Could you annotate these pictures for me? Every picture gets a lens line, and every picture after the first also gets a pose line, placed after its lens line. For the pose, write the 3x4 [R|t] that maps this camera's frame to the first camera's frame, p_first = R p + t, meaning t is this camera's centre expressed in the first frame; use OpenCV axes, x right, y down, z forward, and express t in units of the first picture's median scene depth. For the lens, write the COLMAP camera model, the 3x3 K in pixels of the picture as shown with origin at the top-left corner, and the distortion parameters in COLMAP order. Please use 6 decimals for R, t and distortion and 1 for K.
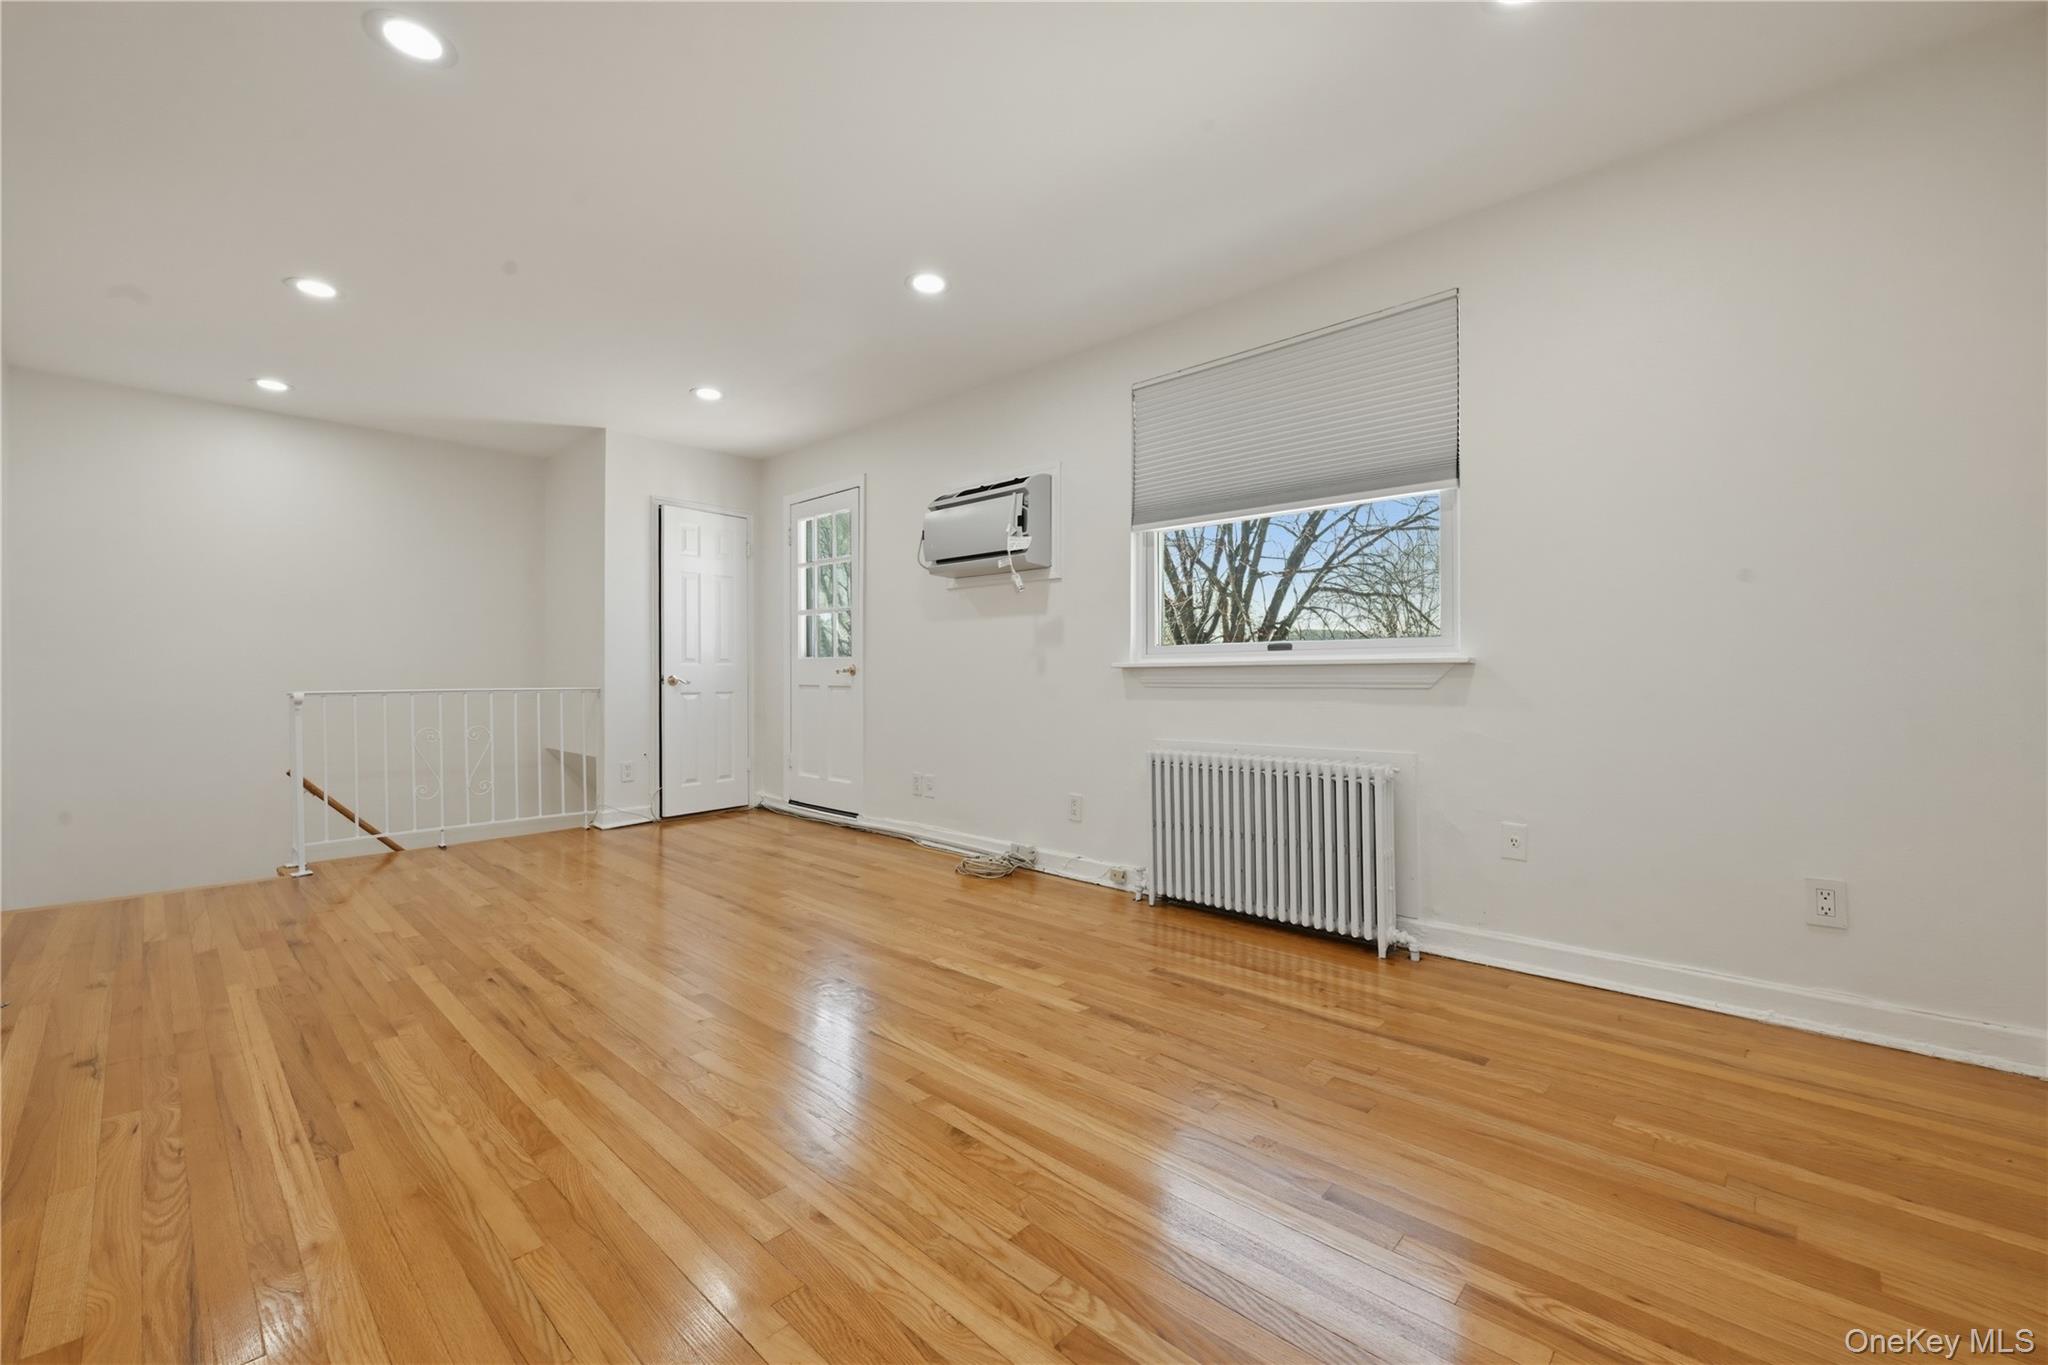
lens RADIAL K [[824.0, 0, 1023.8], [0, 824.0, 677.7], [0, 0, 1]] dist [-0.001145, -0.000353]
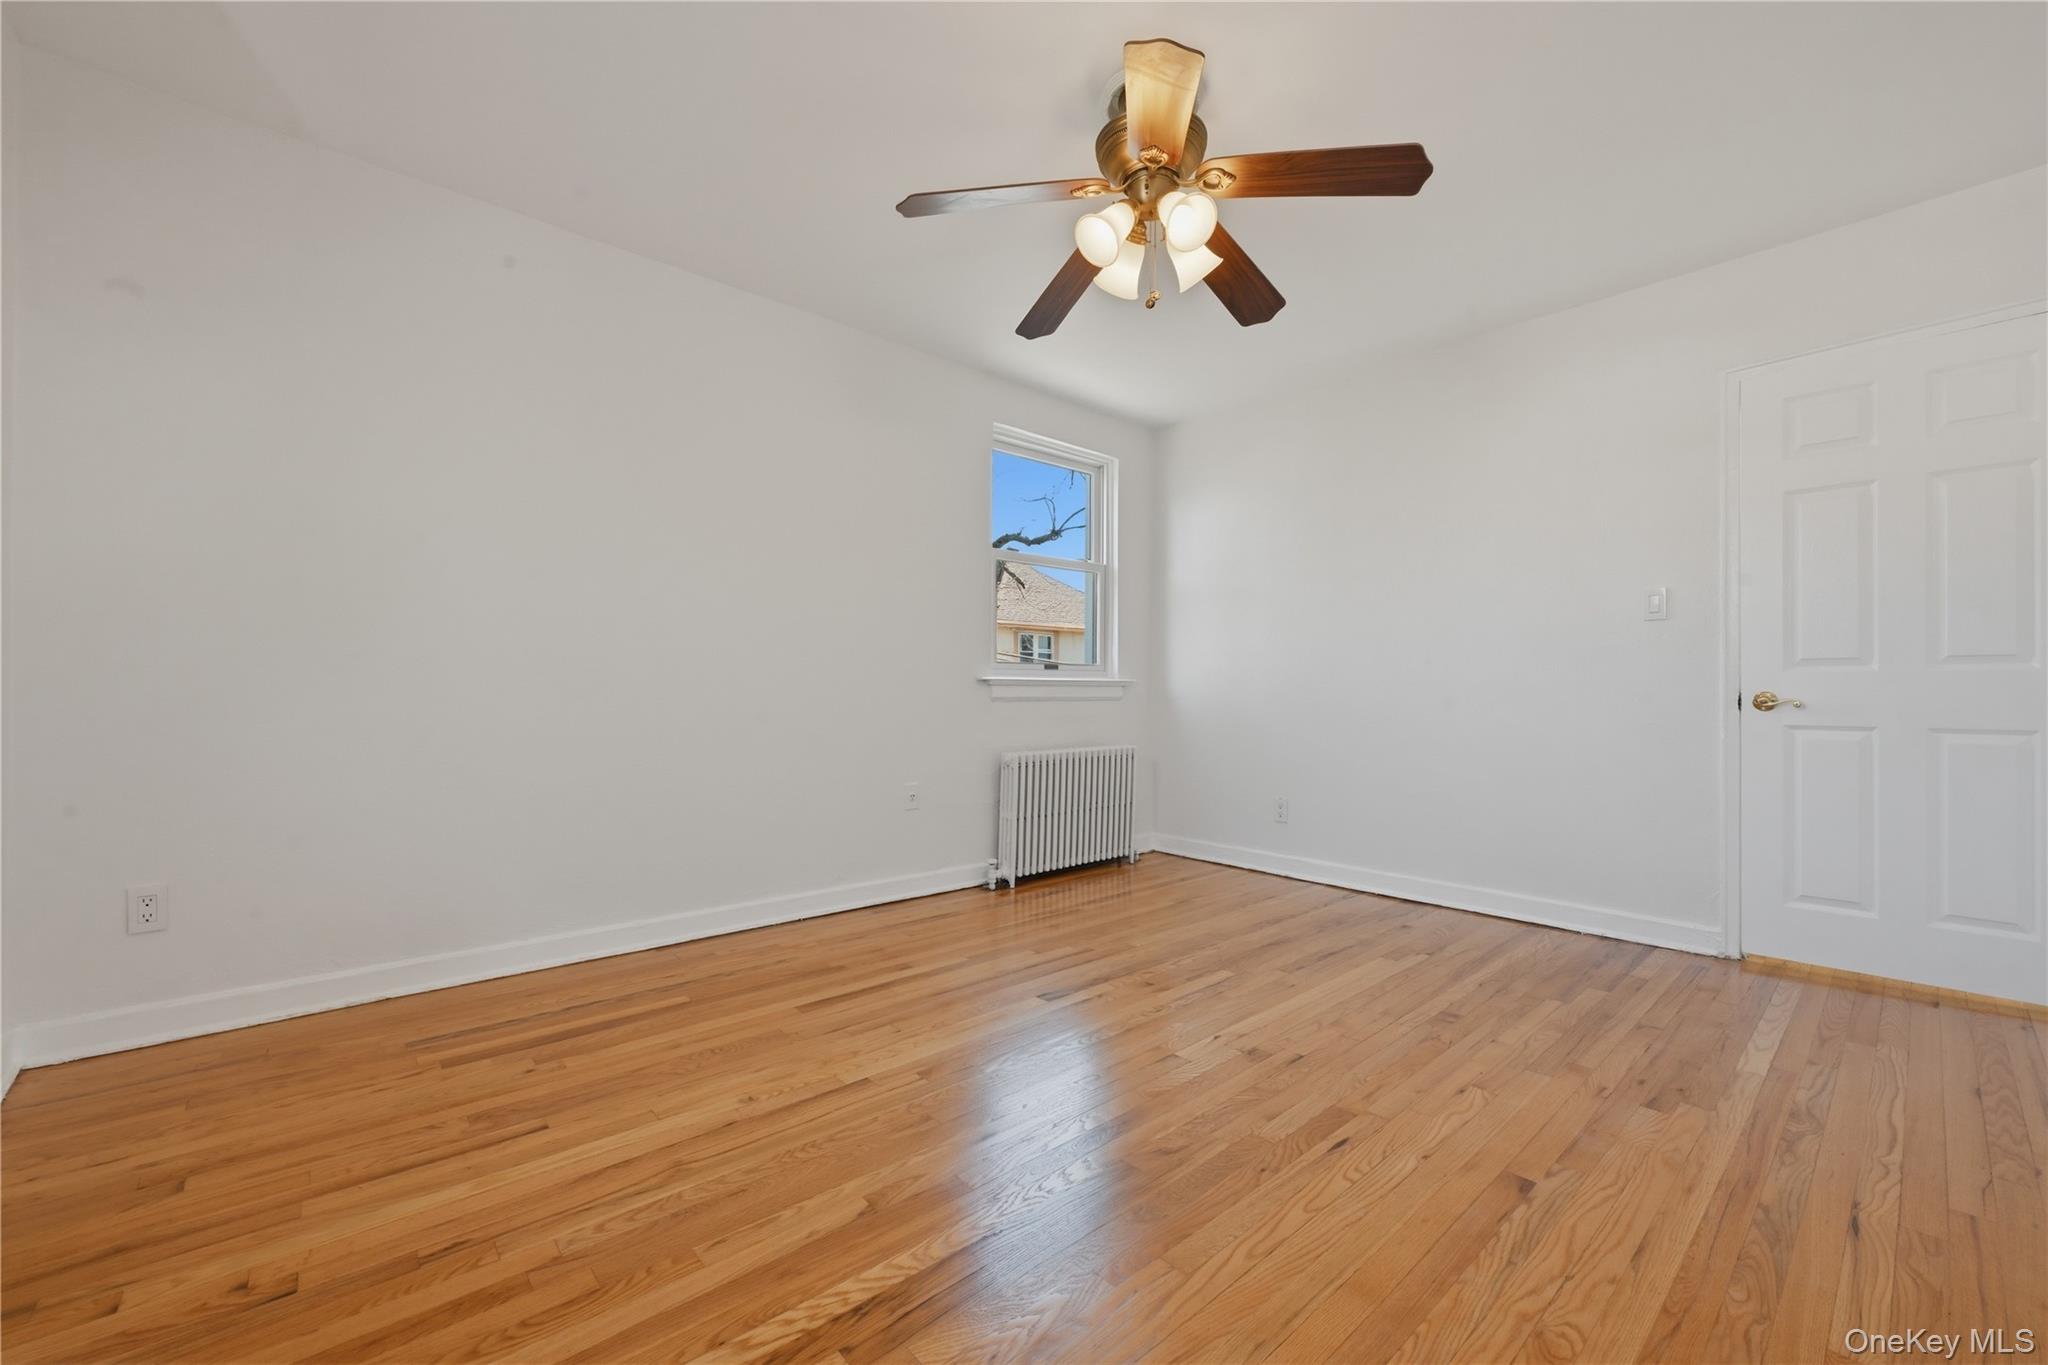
lens RADIAL K [[814.2, 0, 1018.6], [0, 814.2, 677.5], [0, 0, 1]] dist [-0.001630, -0.000239]
pose [[0.099151, 0.014073, 0.994973, -1.120501], [-0.003364, 0.999899, -0.013807, -0.005285], [-0.995067, -0.001979, 0.099188, 0.995362]]
